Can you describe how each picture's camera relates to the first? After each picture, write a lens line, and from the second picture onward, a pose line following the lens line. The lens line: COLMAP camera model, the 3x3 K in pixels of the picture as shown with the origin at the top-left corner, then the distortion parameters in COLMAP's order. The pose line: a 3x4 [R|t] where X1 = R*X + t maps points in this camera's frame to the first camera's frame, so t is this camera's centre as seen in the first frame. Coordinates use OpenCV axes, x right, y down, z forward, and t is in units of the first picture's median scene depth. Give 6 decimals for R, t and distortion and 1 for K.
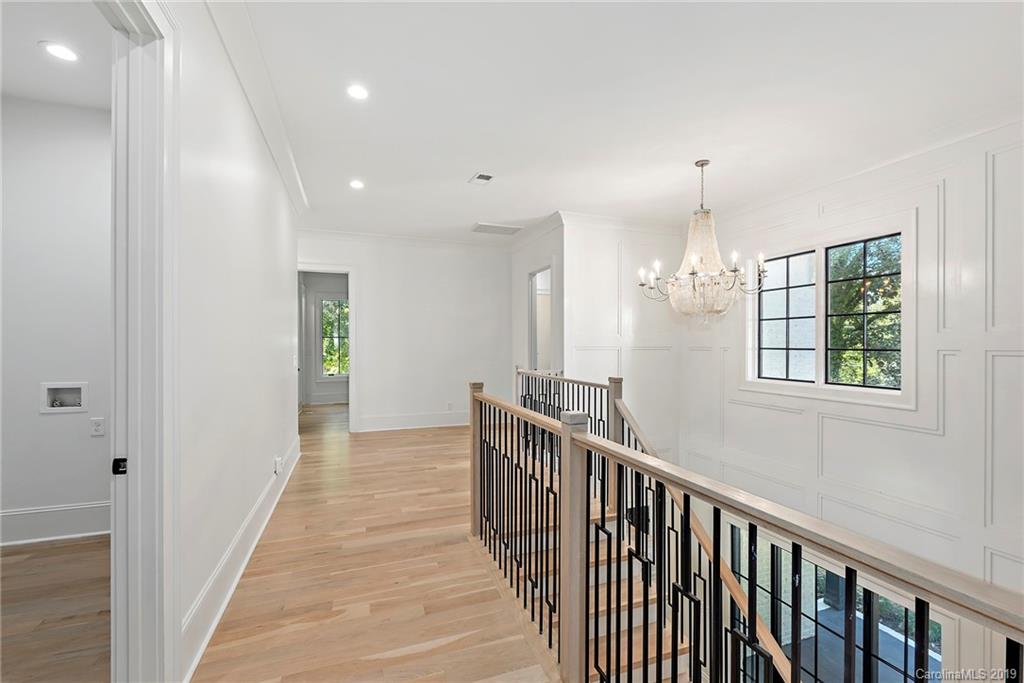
lens RADIAL K [[442.2, 0, 521.8], [0, 442.2, 343.1], [0, 0, 1]] dist [0.006211, -0.002982]
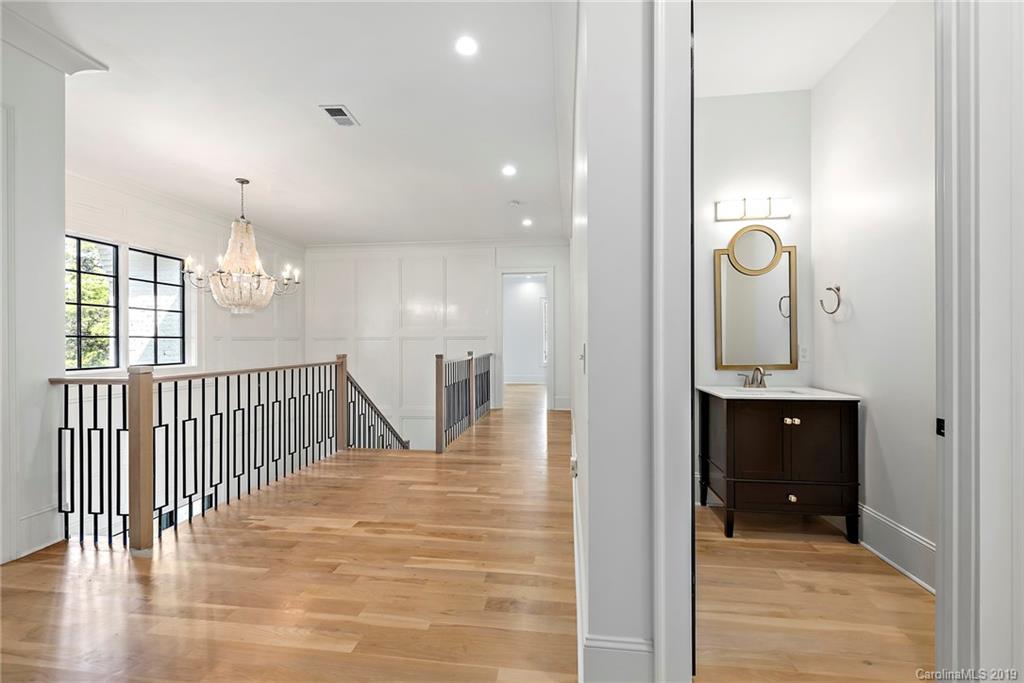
lens RADIAL K [[402.3, 0, 514.6], [0, 402.3, 343.1], [0, 0, 1]] dist [0.004420, -0.002630]
pose [[-0.882101, 0.008672, 0.470980, -0.771603], [0.008751, 0.999960, -0.002022, 0.043525], [-0.470979, 0.002338, -0.882142, 1.647485]]
